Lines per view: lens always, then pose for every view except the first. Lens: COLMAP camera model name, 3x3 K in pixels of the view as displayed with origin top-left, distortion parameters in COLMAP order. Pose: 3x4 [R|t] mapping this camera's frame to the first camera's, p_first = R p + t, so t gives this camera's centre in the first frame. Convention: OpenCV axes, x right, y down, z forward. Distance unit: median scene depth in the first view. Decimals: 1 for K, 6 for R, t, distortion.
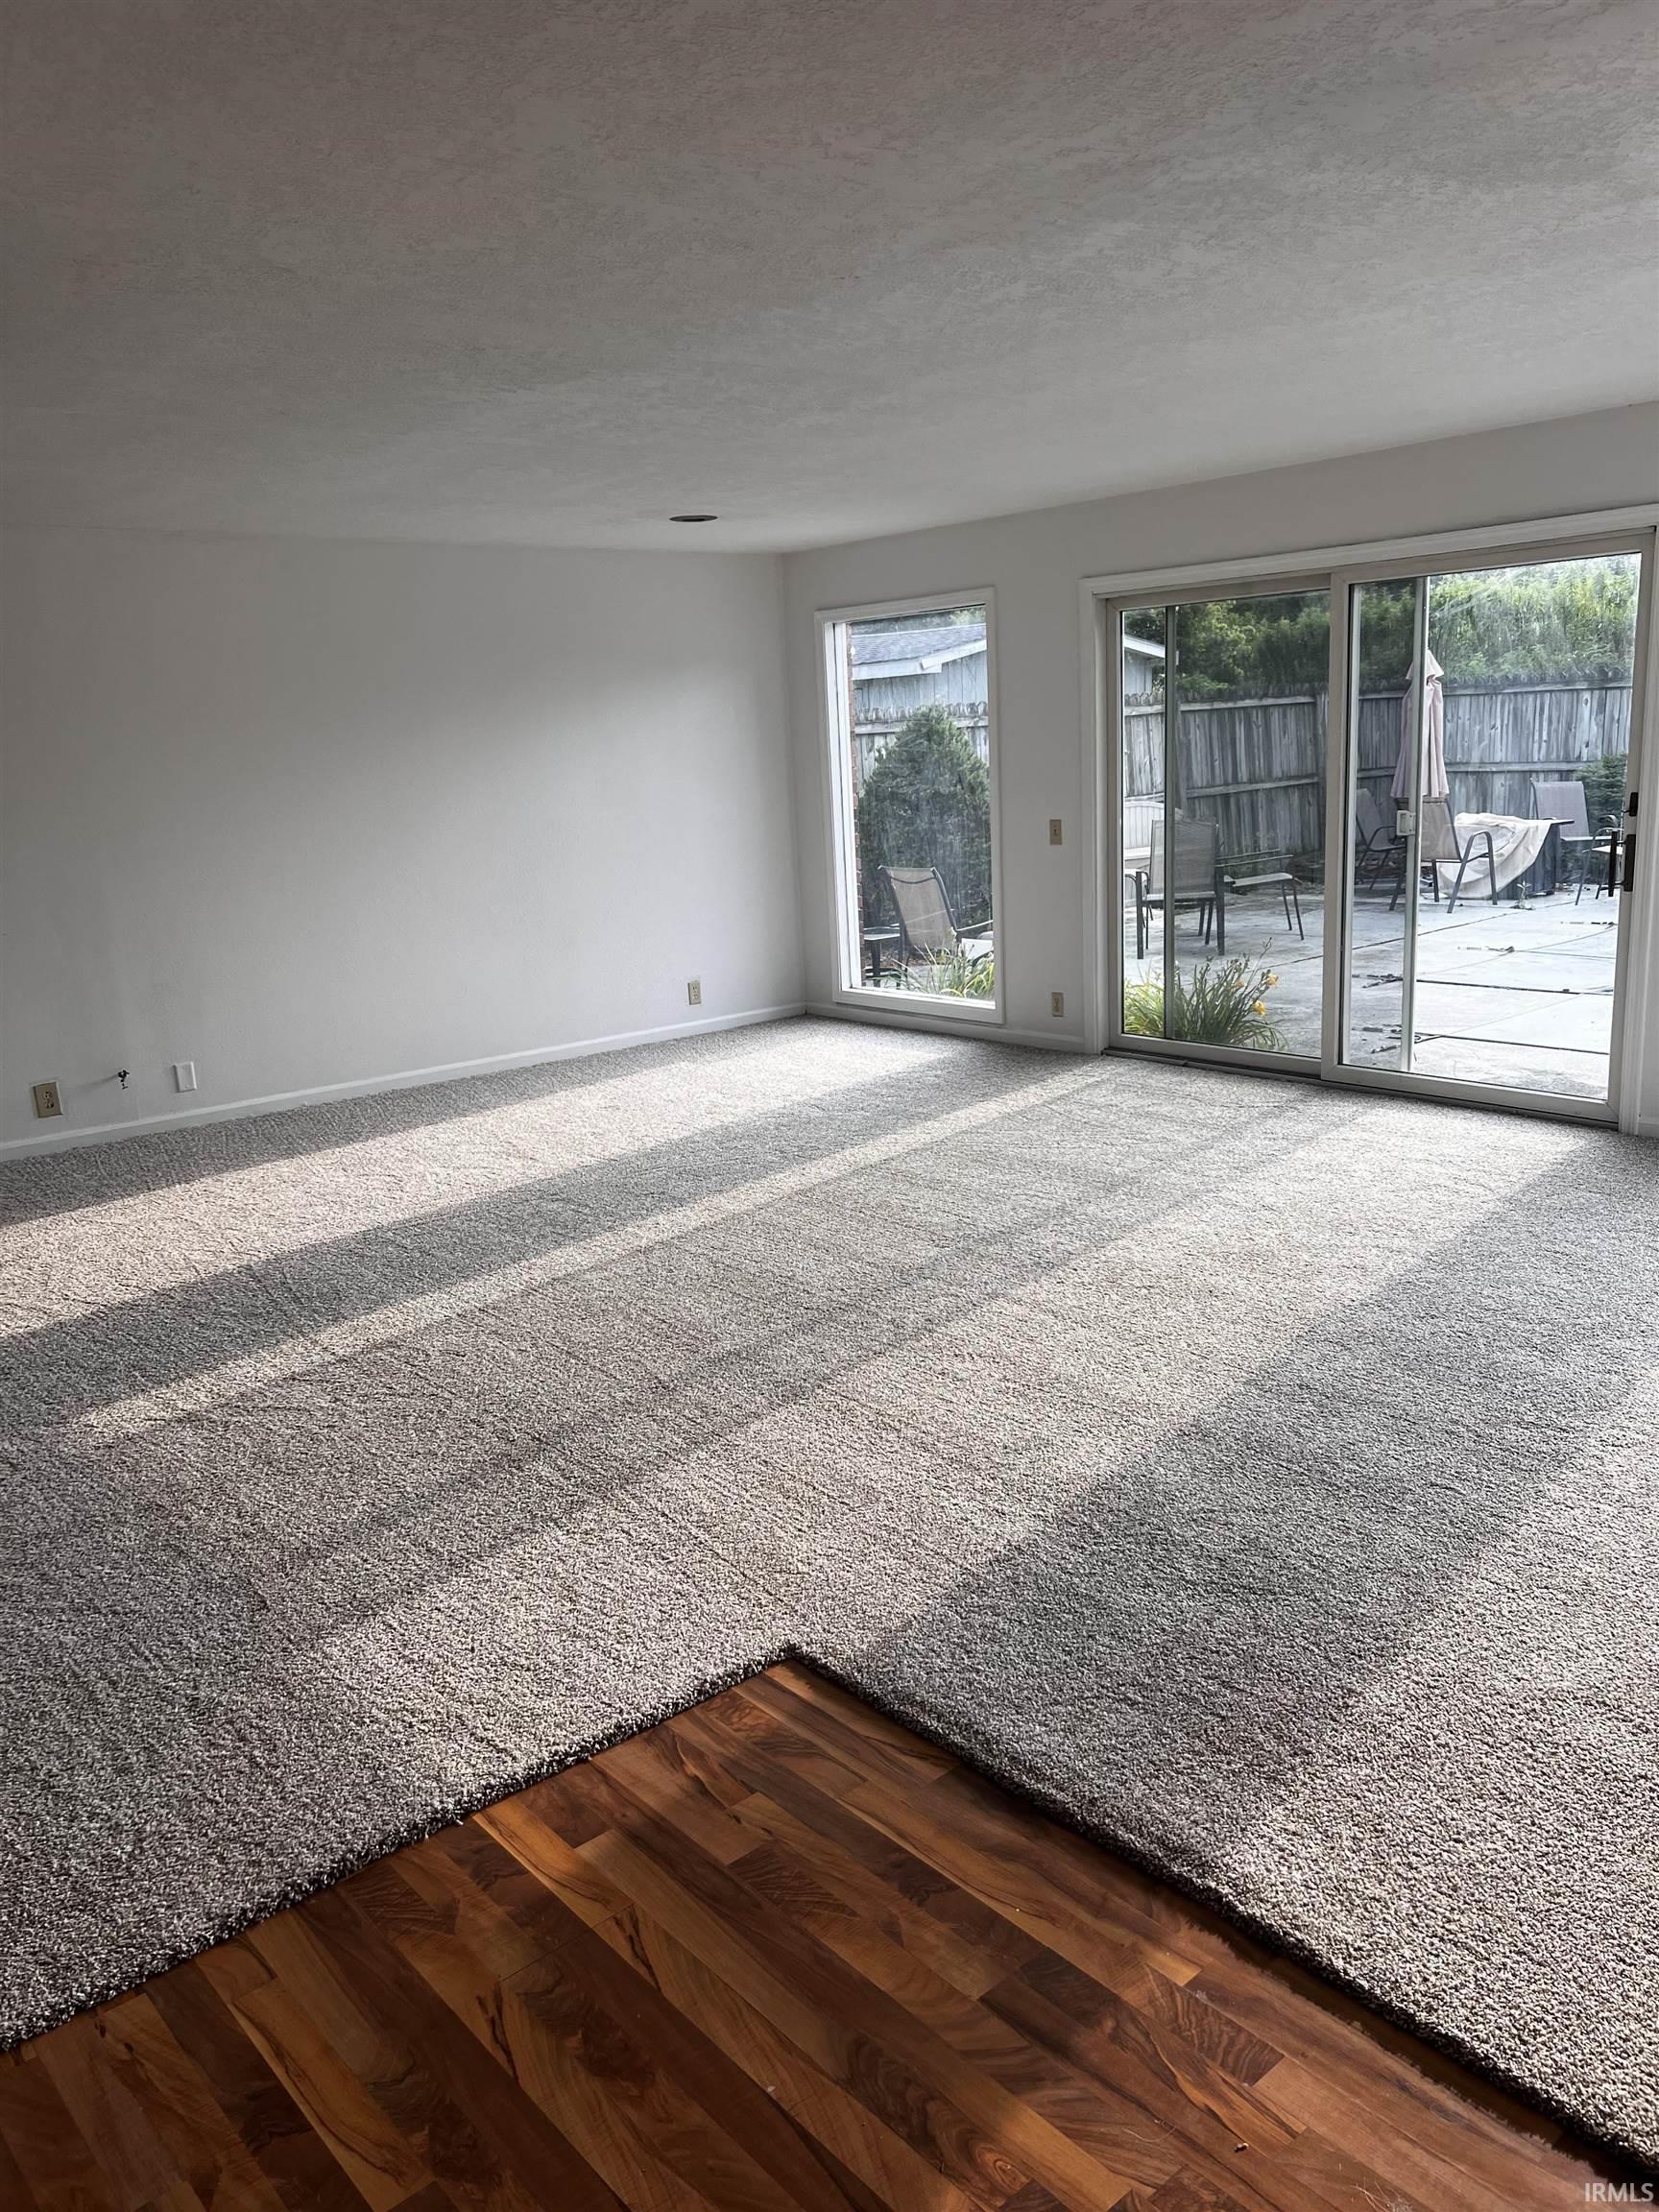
lens RADIAL K [[1663.1, 0, 787.0], [0, 1663.1, 1095.2], [0, 0, 1]] dist [0.124117, -0.206070]
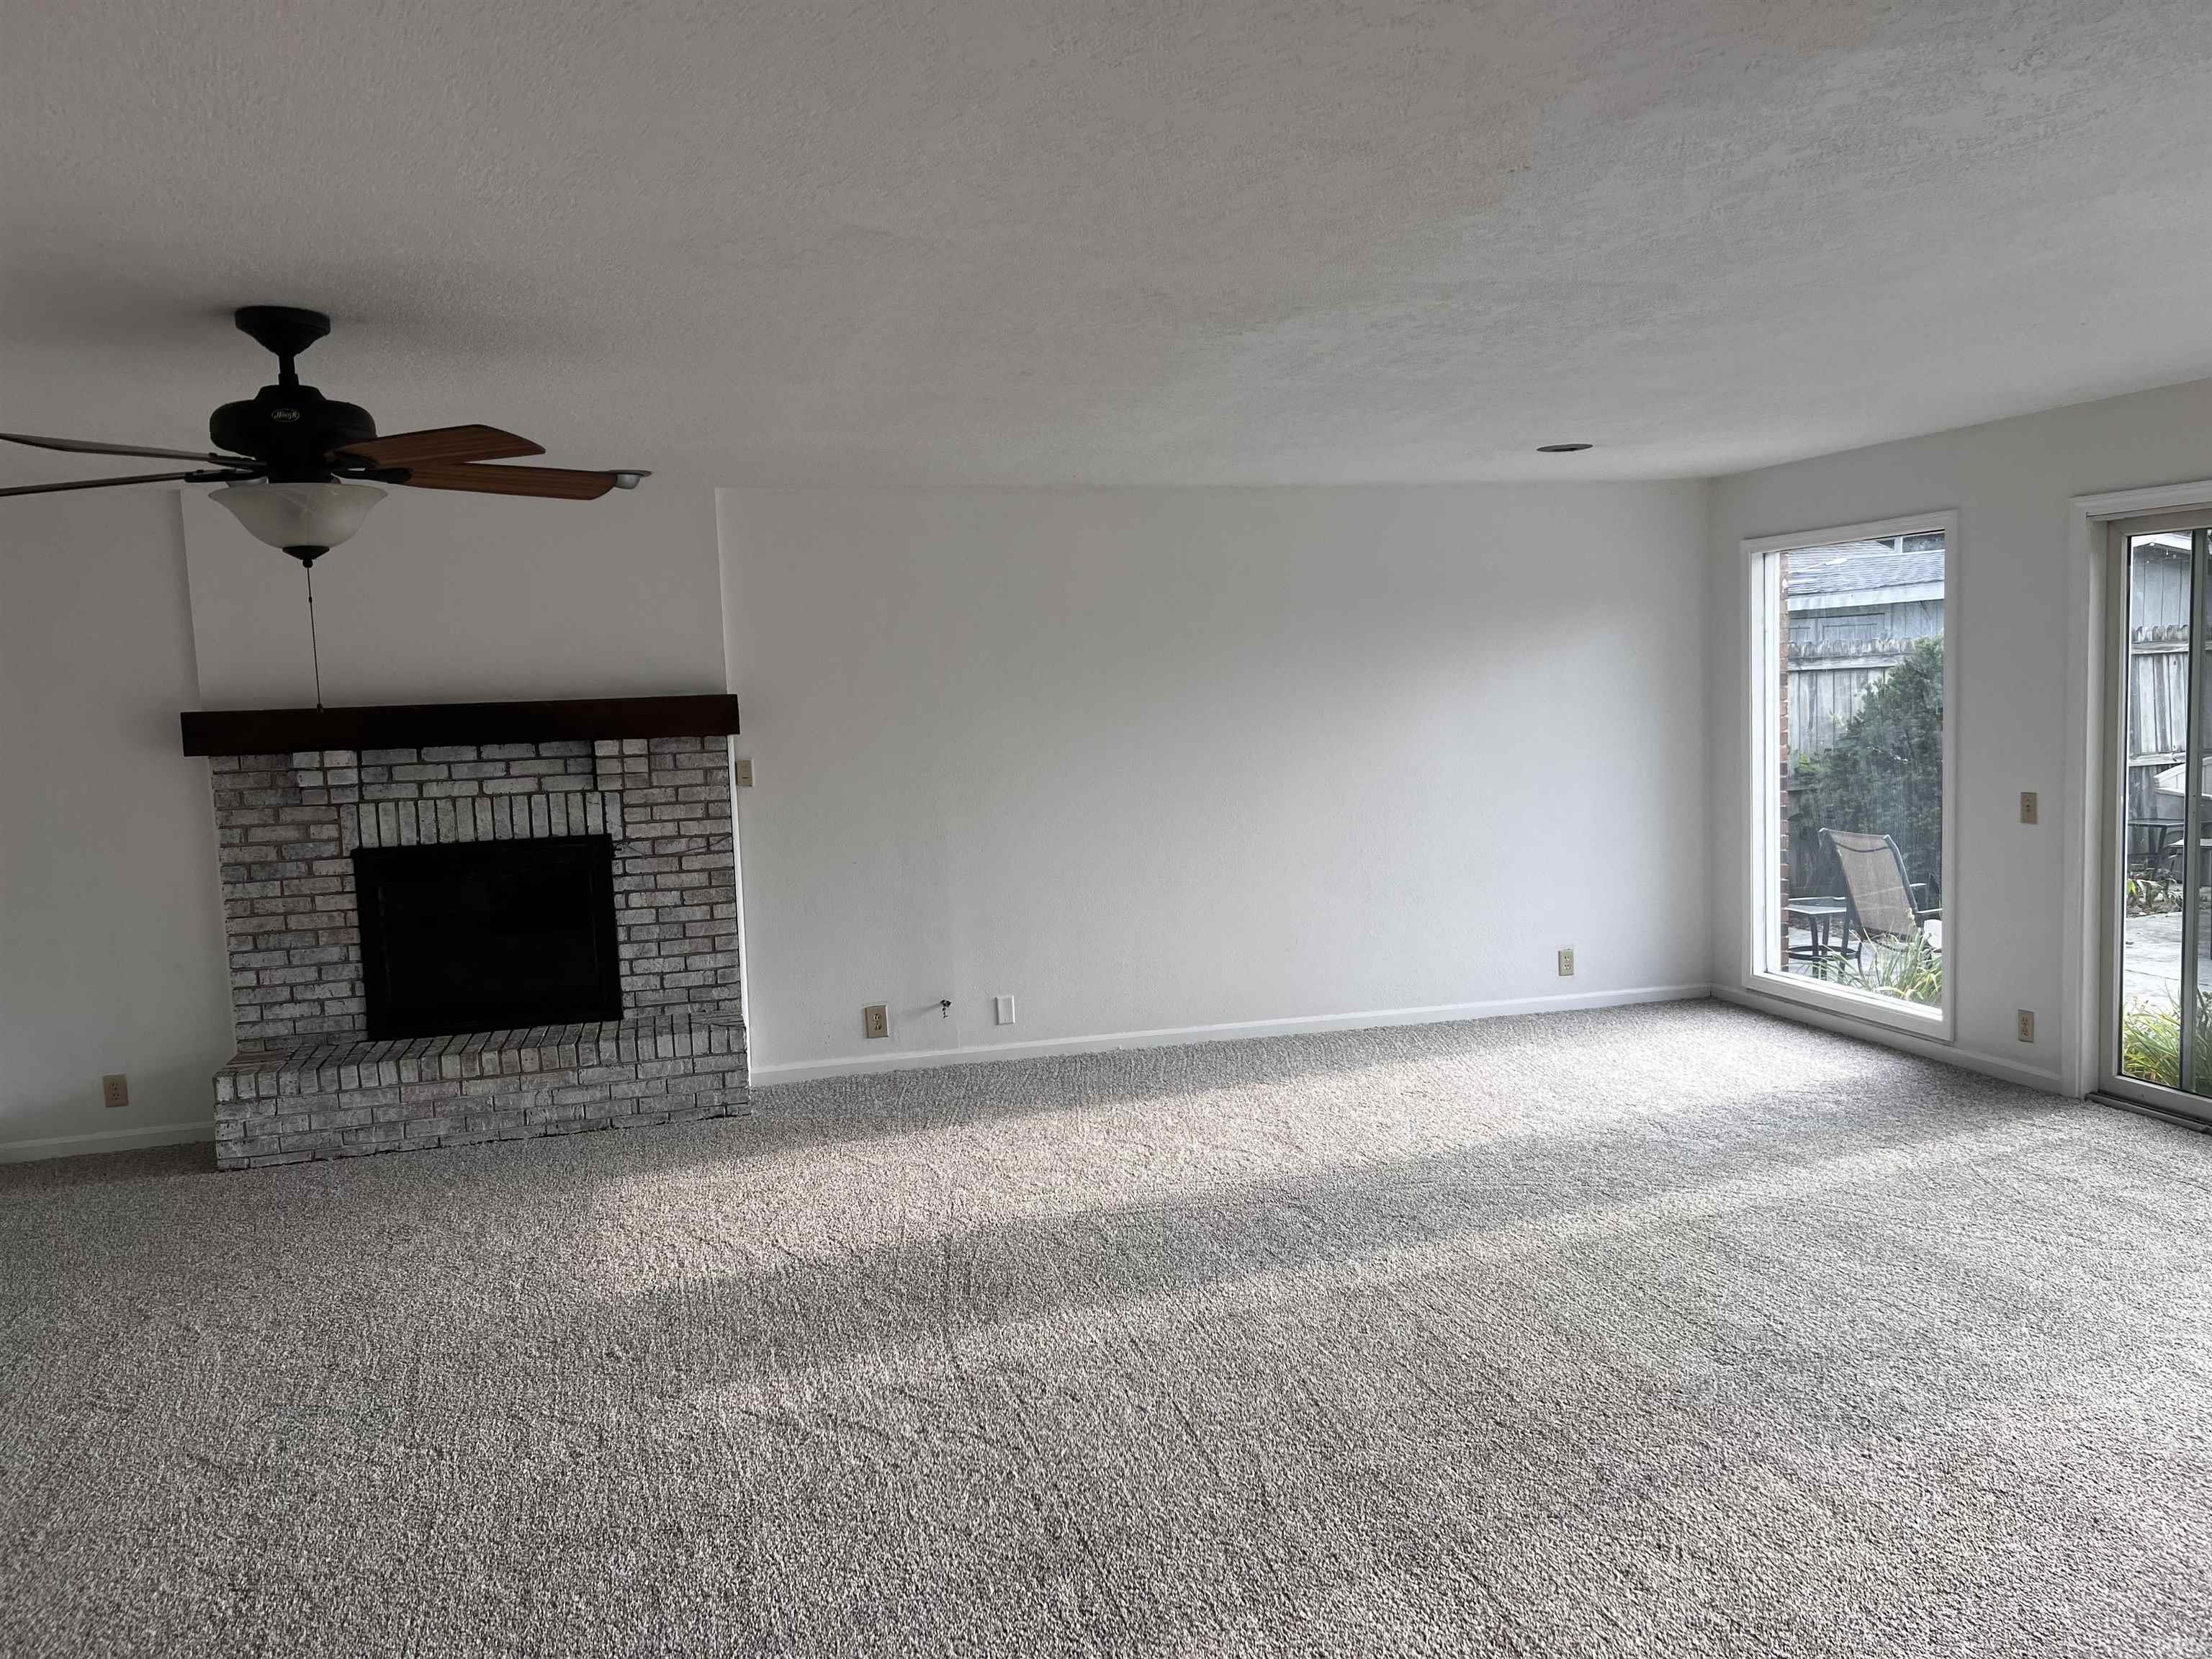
lens RADIAL K [[1649.8, 0, 1061.5], [0, 1649.8, 854.6], [0, 0, 1]] dist [0.067123, -0.071834]
pose [[0.902637, 0.061361, -0.426006, 0.102325], [-0.098174, 0.993046, -0.064978, -0.048028], [0.419056, 0.100474, 0.902384, 0.121192]]
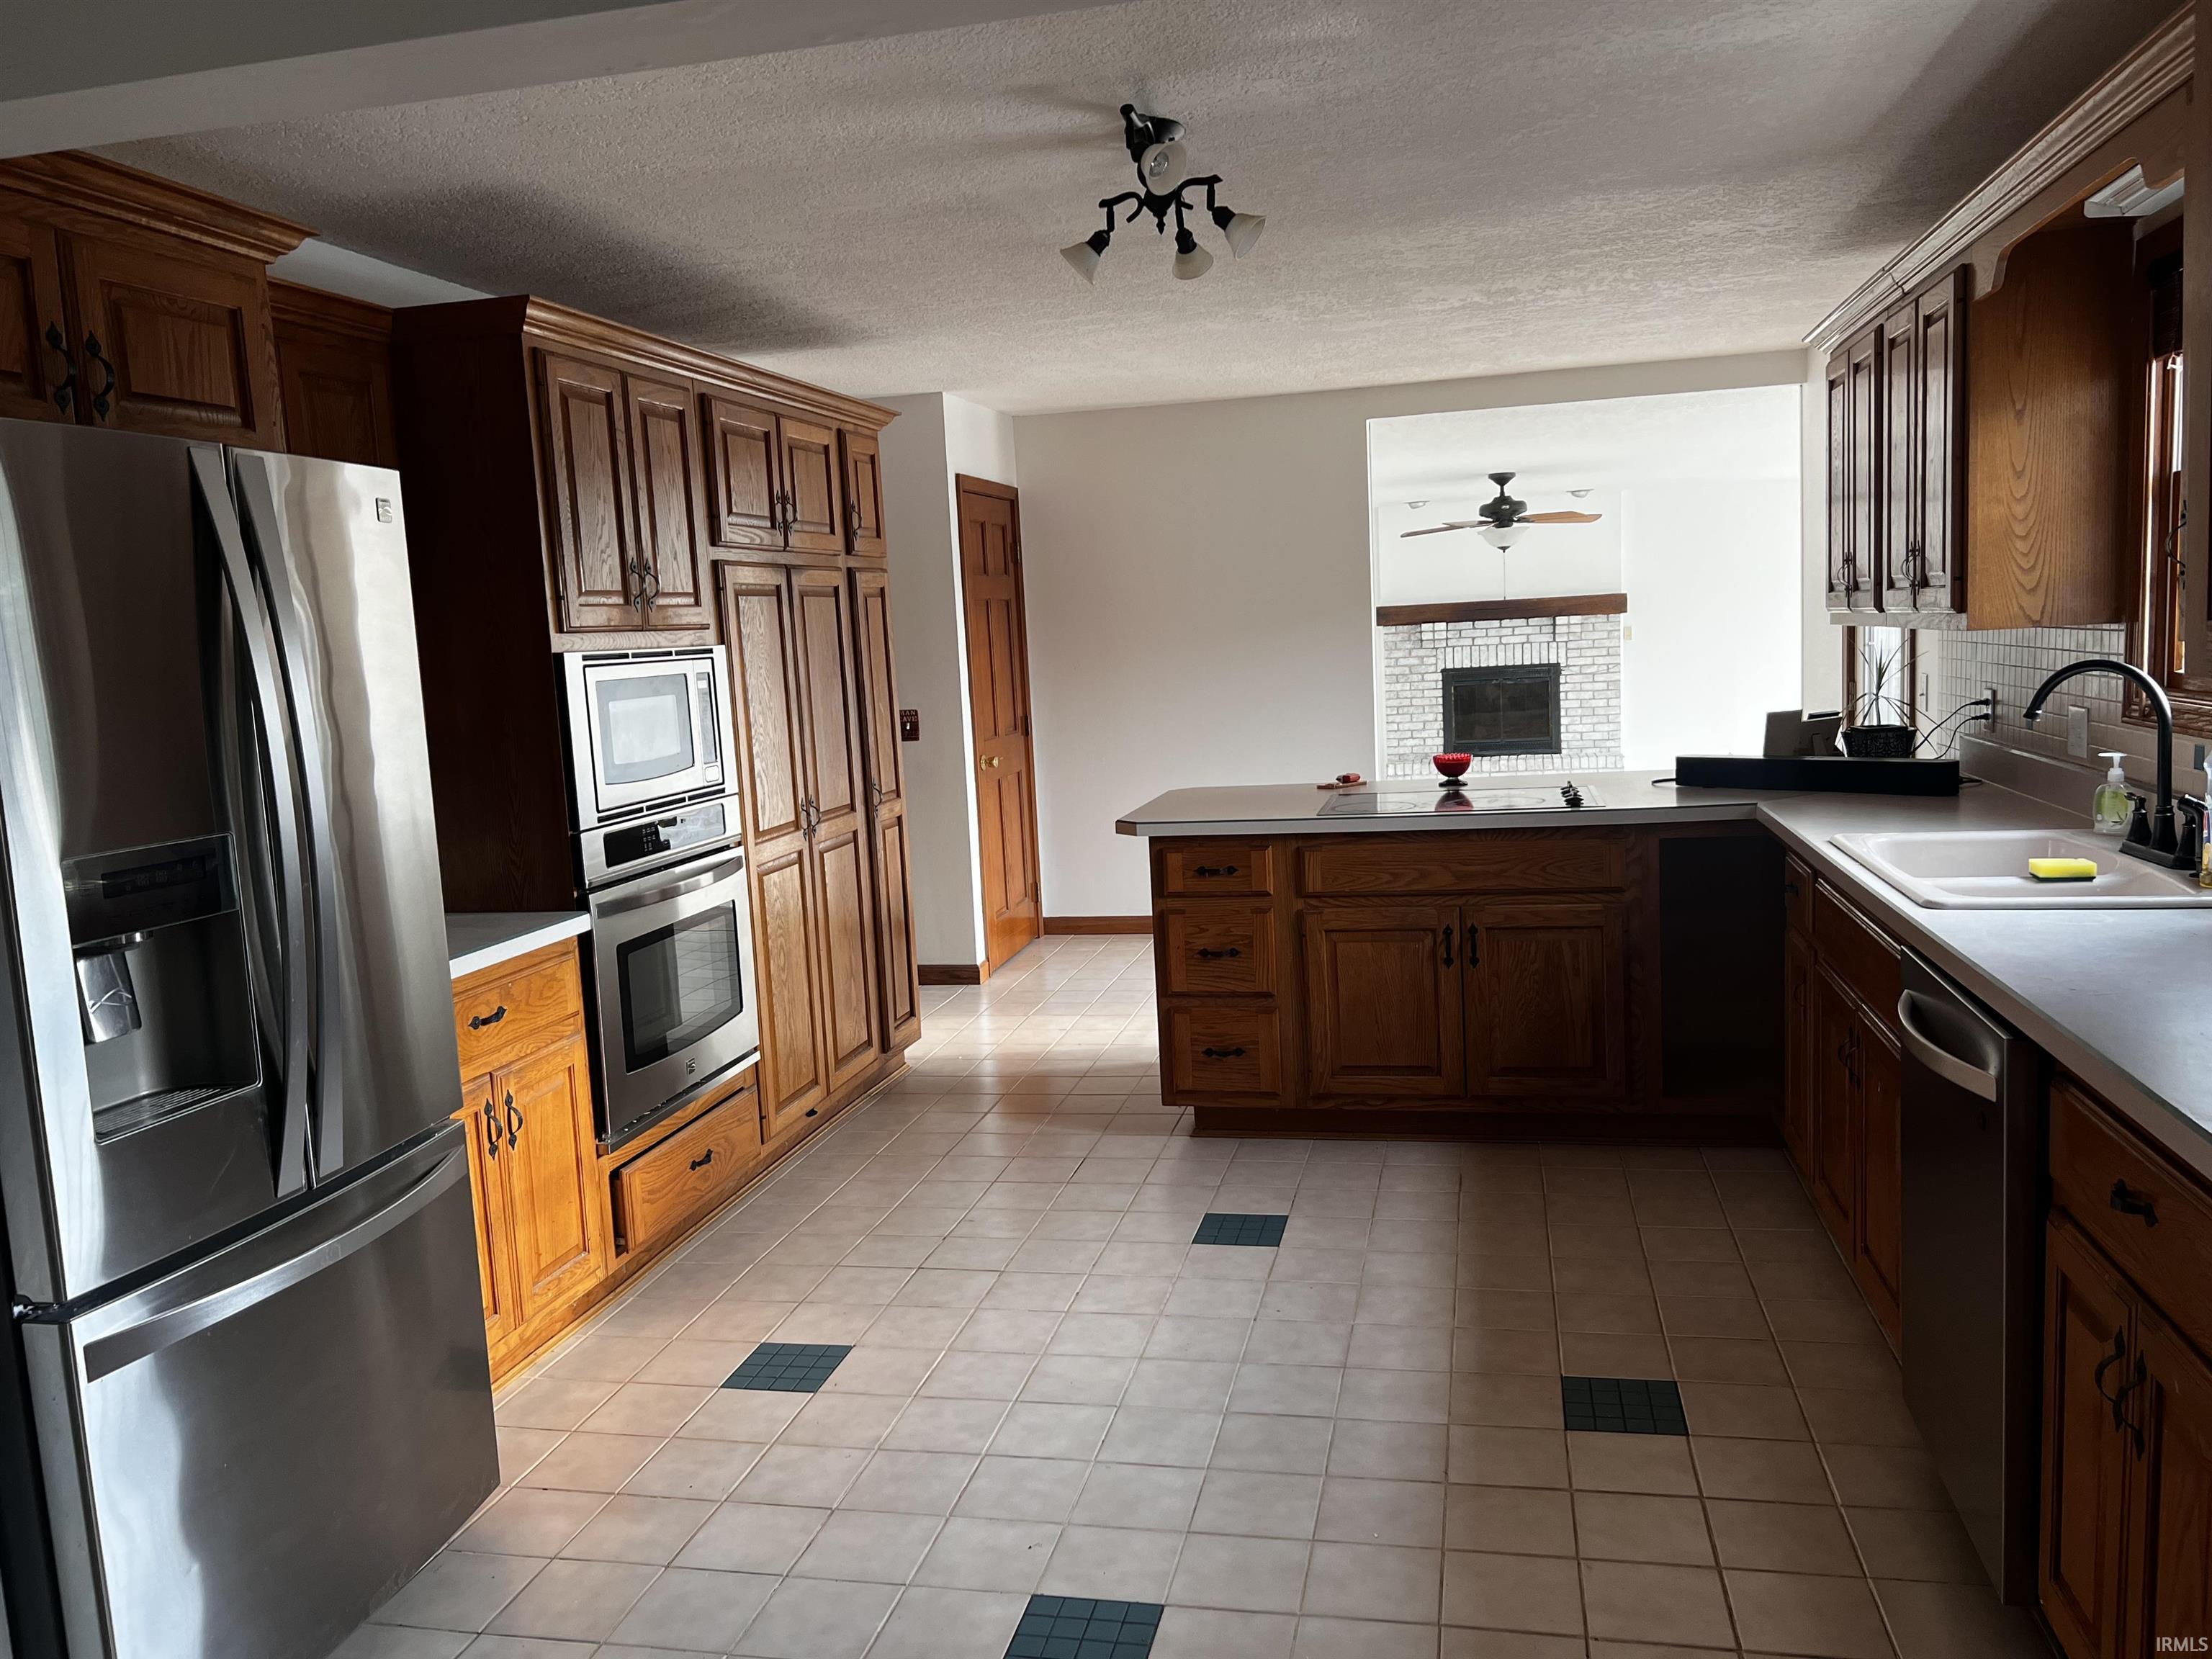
lens RADIAL K [[1663.1, 0, 1113.1], [0, 1663.1, 836.4], [0, 0, 1]] dist [0.124117, -0.206070]
pose [[0.614483, 0.116779, -0.780240, 0.759534], [-0.148078, 0.988479, 0.031326, 0.136737], [0.774909, 0.096287, 0.624696, -0.831087]]
